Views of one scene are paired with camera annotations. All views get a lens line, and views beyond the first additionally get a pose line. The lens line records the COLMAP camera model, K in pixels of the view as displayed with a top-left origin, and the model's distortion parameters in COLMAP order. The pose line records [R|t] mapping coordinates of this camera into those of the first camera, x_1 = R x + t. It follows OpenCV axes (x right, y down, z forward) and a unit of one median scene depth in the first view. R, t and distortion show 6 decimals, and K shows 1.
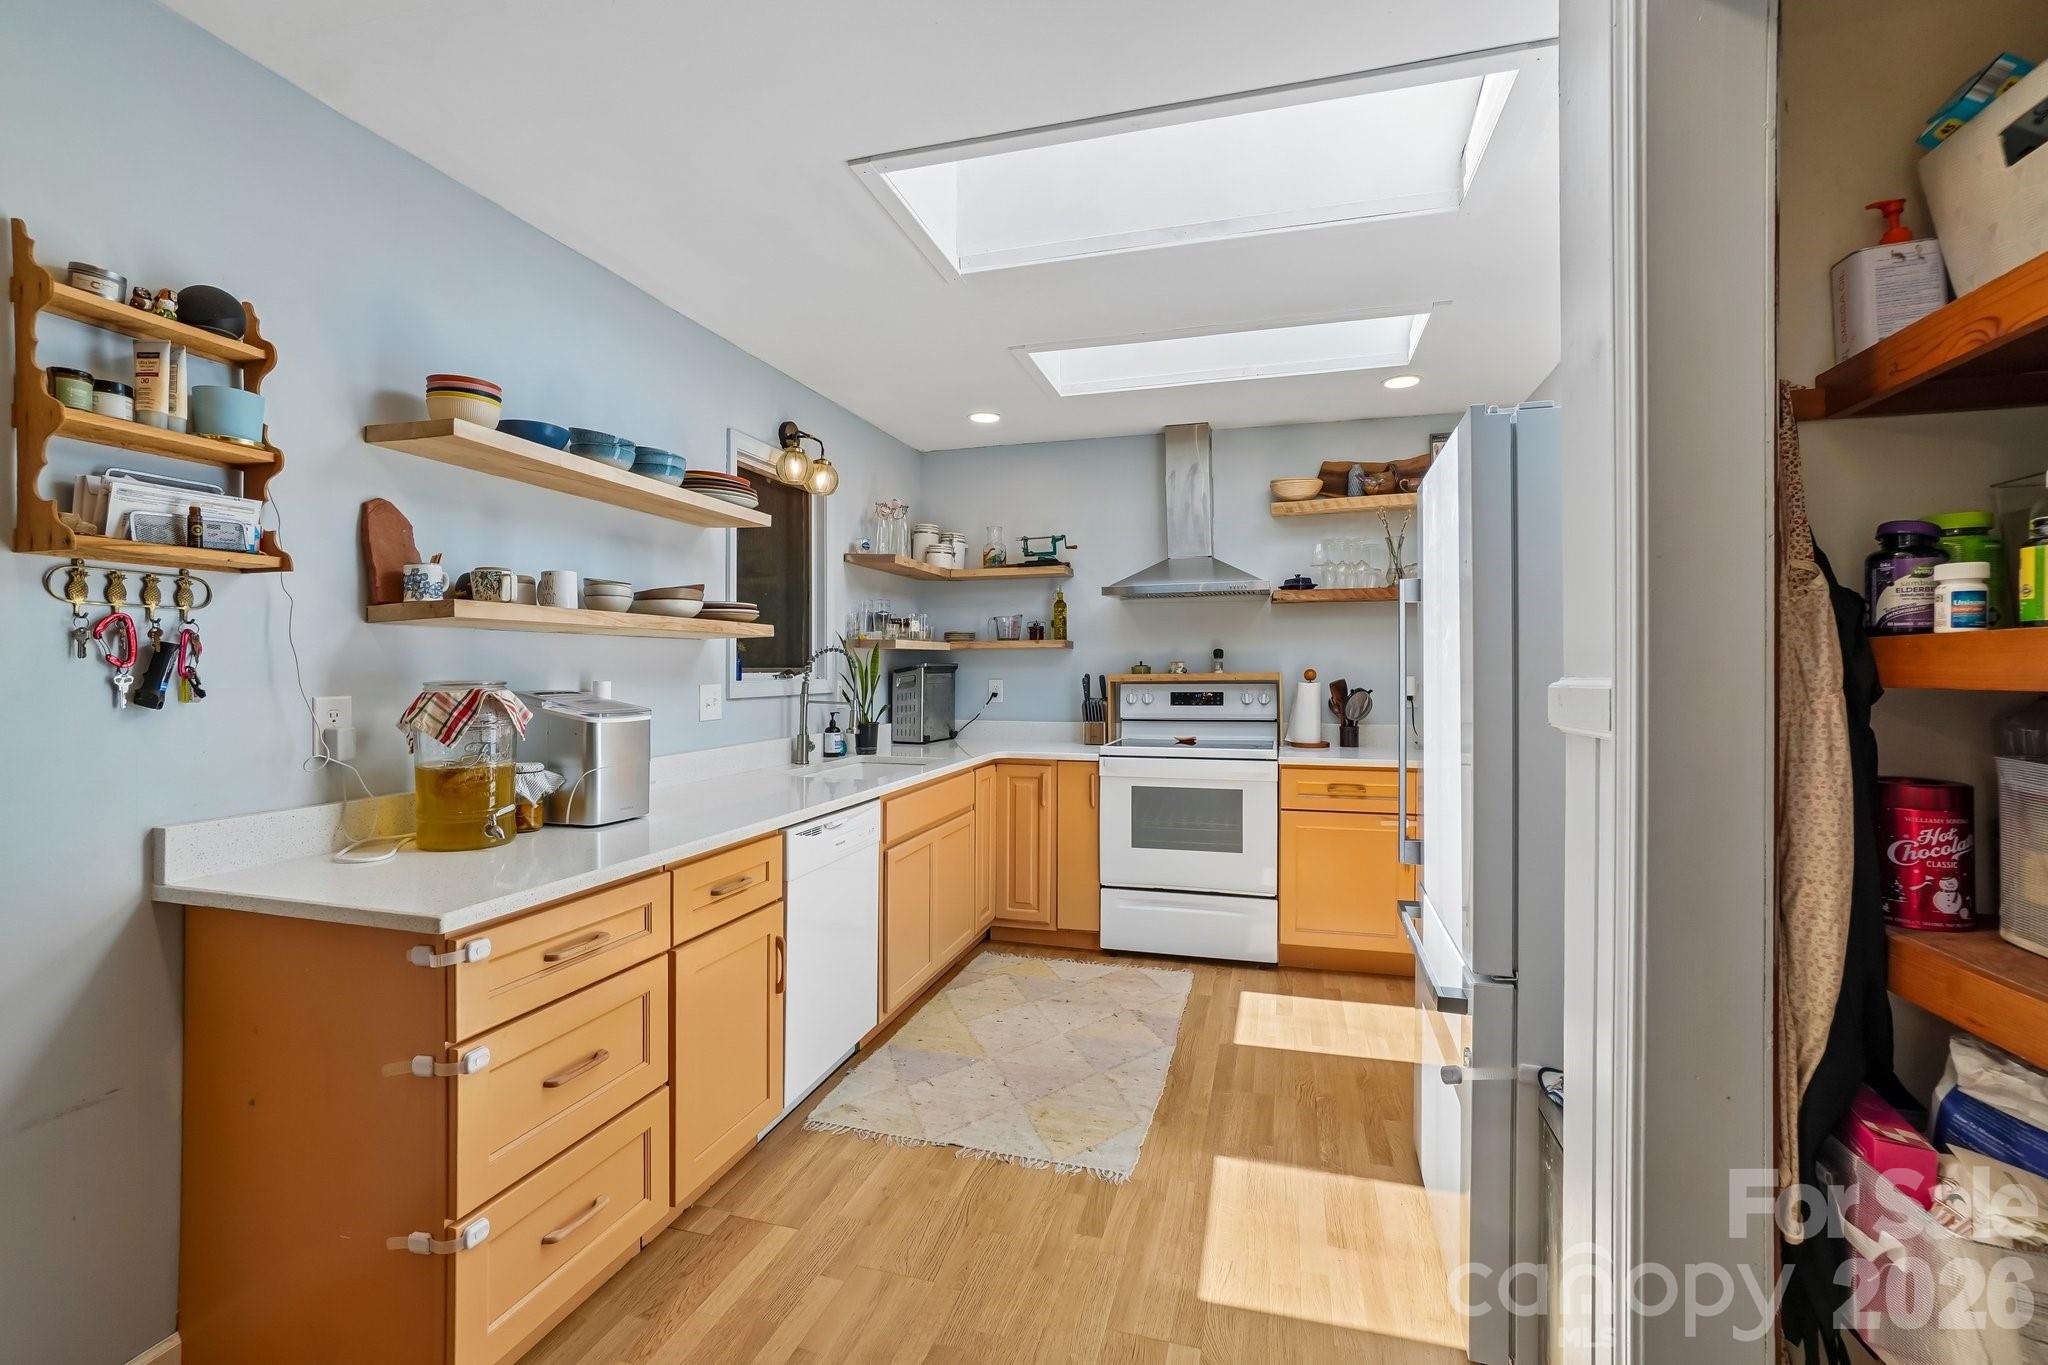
lens RADIAL K [[899.8, 0, 1024.5], [0, 899.8, 665.8], [0, 0, 1]] dist [-0.040290, 0.023264]
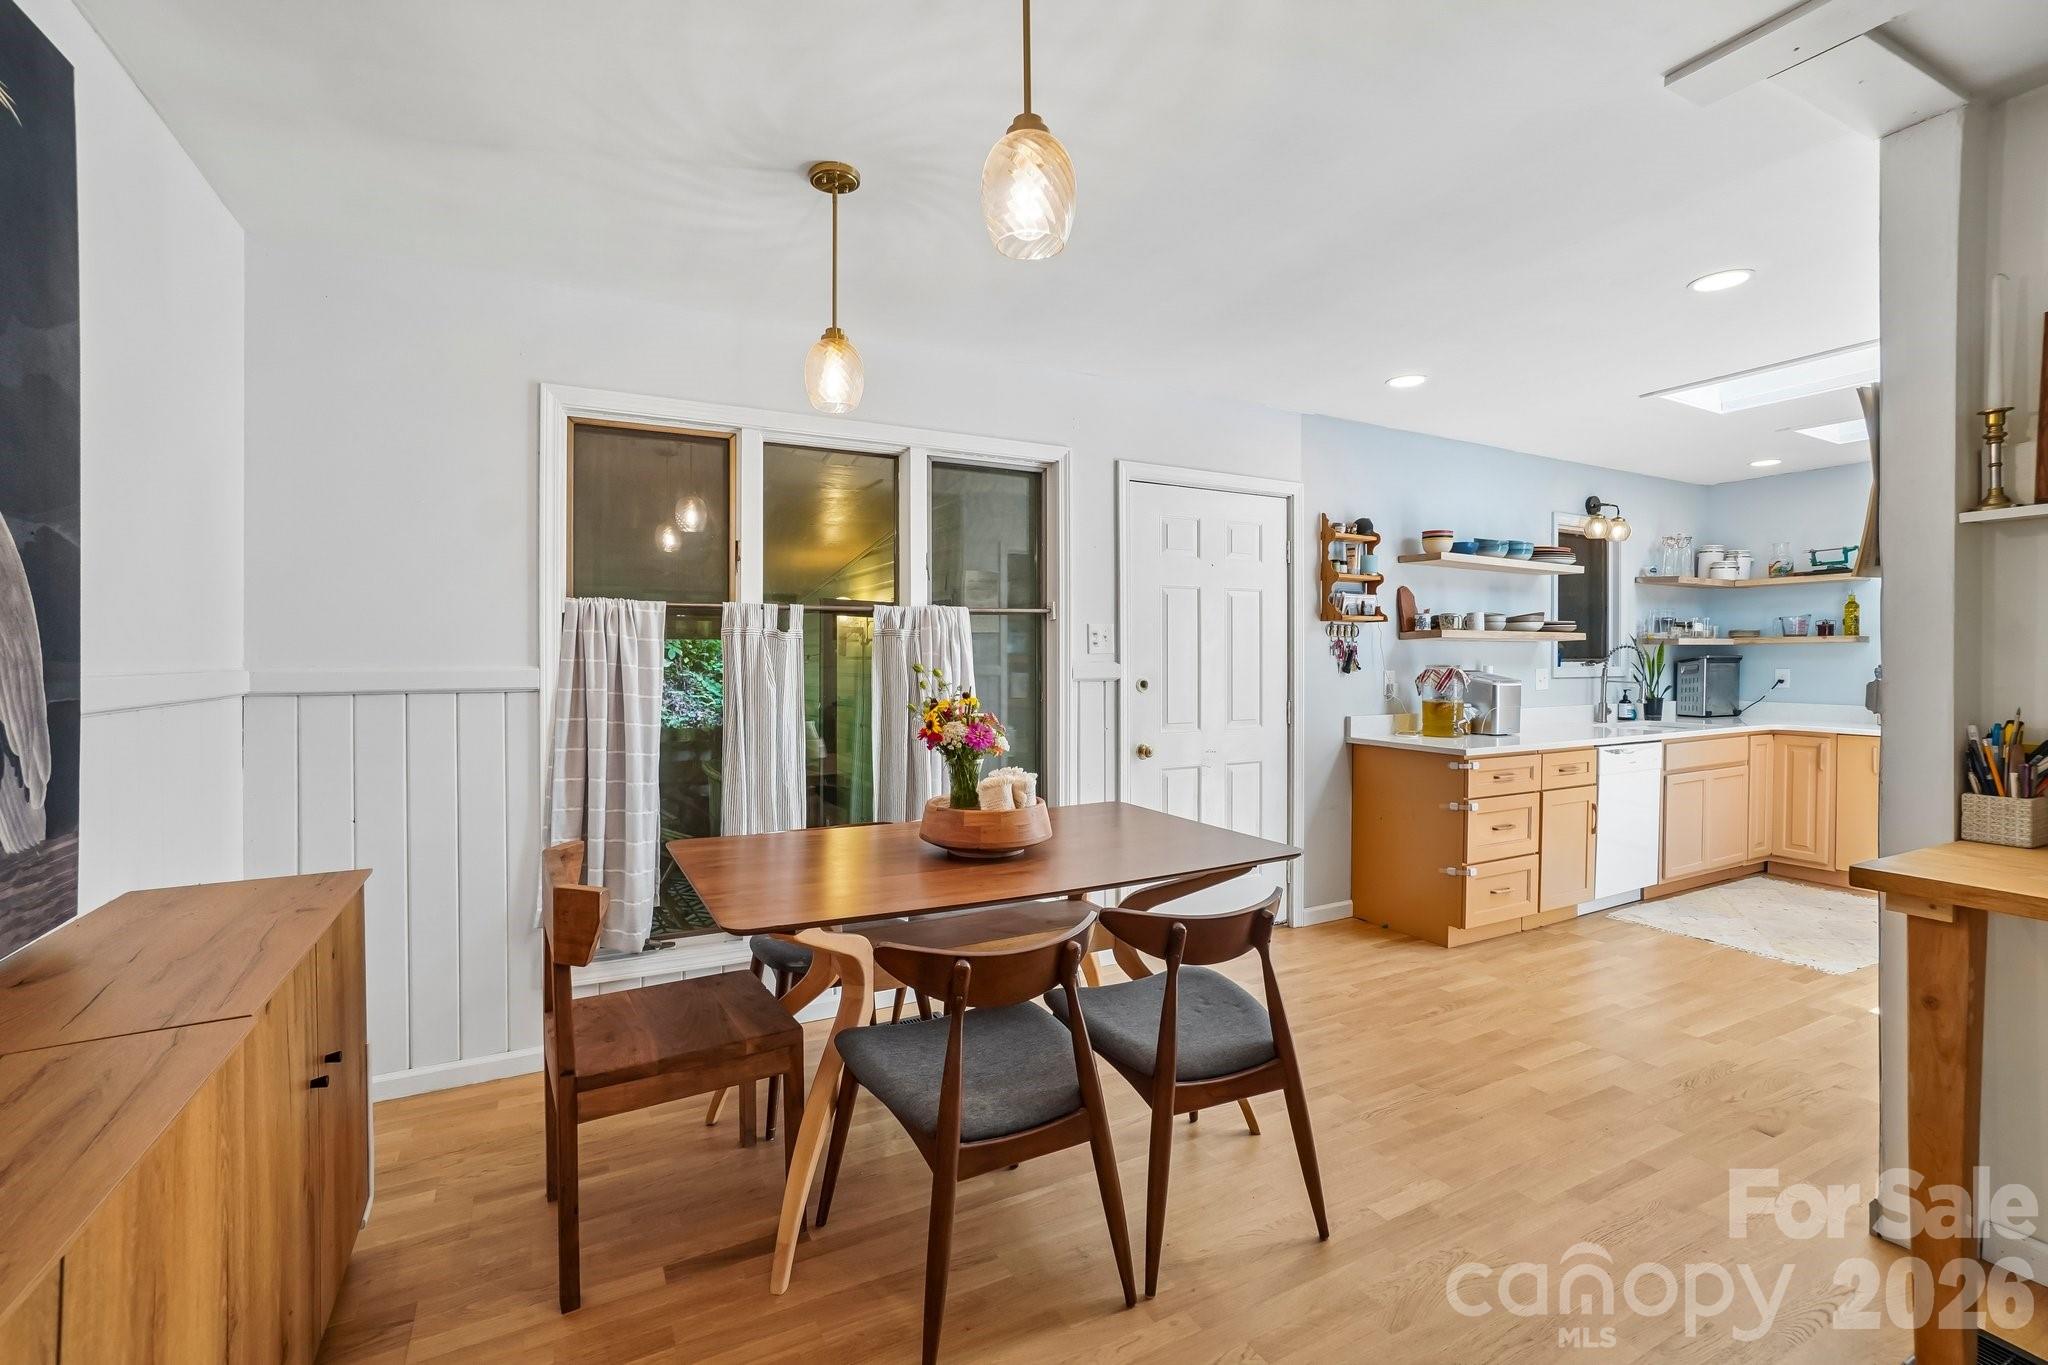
lens RADIAL K [[899.8, 0, 1024.5], [0, 899.8, 665.8], [0, 0, 1]] dist [-0.040290, 0.023264]
pose [[0.699558, 0.008701, -0.714523, 0.148289], [0.000418, 0.999921, 0.012586, -0.005684], [0.714576, -0.009103, 0.699499, -0.784926]]
